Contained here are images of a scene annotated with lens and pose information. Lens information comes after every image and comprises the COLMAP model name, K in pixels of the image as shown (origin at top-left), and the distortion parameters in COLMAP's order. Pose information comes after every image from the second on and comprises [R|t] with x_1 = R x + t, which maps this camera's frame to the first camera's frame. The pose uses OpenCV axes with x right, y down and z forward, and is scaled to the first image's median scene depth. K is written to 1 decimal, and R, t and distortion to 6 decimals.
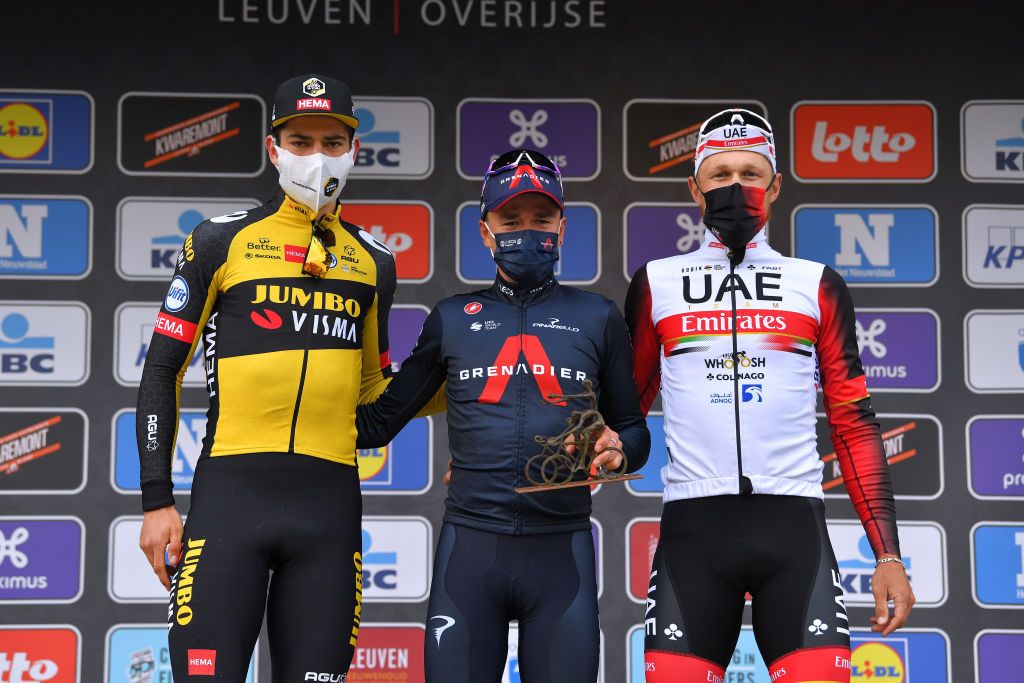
lens RADIAL K [[3813.2, 0, 489.6], [0, 3813.2, 367.6], [0, 0, 1]] dist [1.113271, 0.000000]
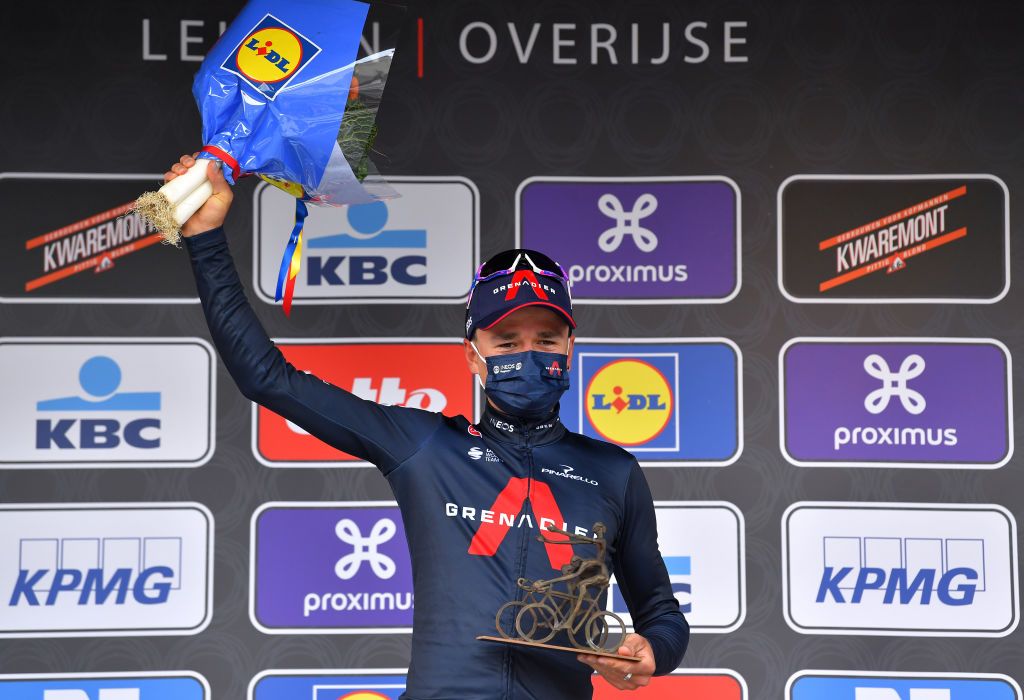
lens RADIAL K [[7084.8, 0, 448.6], [0, 7084.8, 364.8], [0, 0, 1]] dist [4.031006, 0.000000]
pose [[0.999568, -0.008756, -0.028052, 0.013631], [0.007557, 0.999064, -0.042581, 0.011439], [0.028398, 0.042351, 0.998699, -0.183578]]
